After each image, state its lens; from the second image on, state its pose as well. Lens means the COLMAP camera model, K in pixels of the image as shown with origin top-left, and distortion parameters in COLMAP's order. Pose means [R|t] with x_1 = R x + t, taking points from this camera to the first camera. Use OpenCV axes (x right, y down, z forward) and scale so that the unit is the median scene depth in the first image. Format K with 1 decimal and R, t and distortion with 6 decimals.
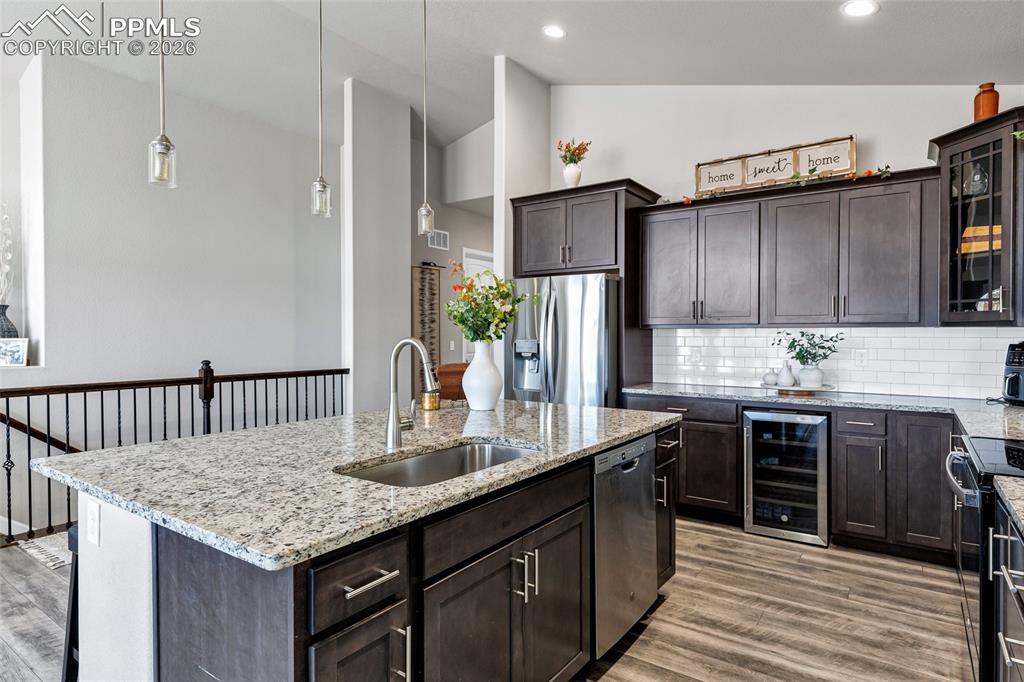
lens RADIAL K [[559.9, 0, 511.8], [0, 559.9, 339.3], [0, 0, 1]] dist [0.005058, 0.001215]
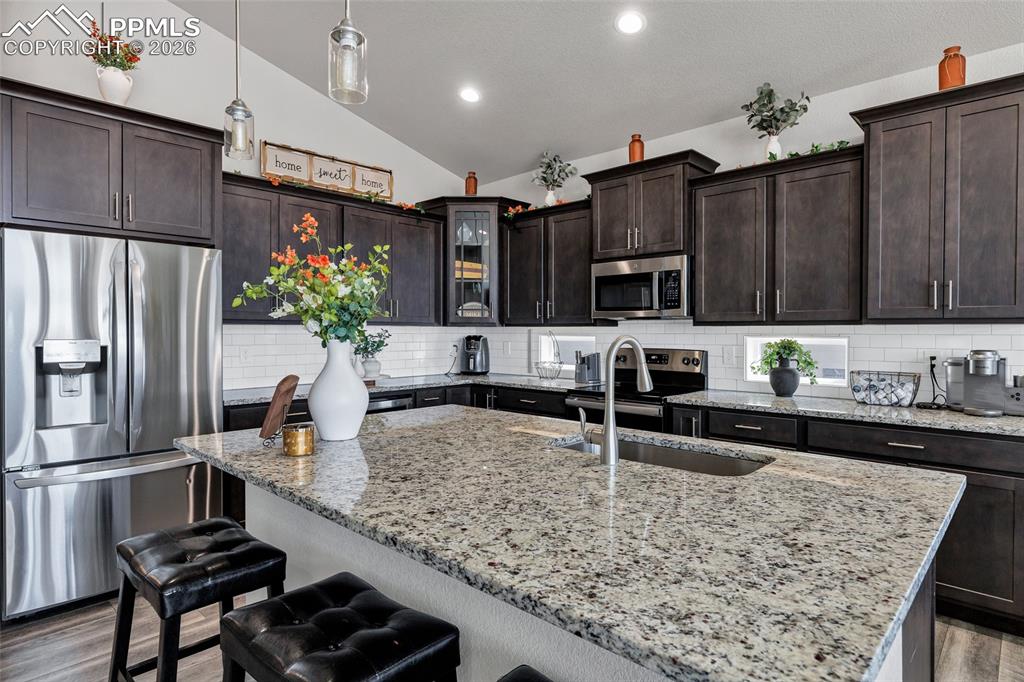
lens RADIAL K [[559.9, 0, 511.2], [0, 559.9, 335.4], [0, 0, 1]] dist [0.005058, 0.001215]
pose [[0.131676, -0.005183, 0.991279, -0.535837], [0.016490, 0.999859, 0.003038, 0.000709], [-0.991156, 0.015946, 0.131743, 0.529180]]
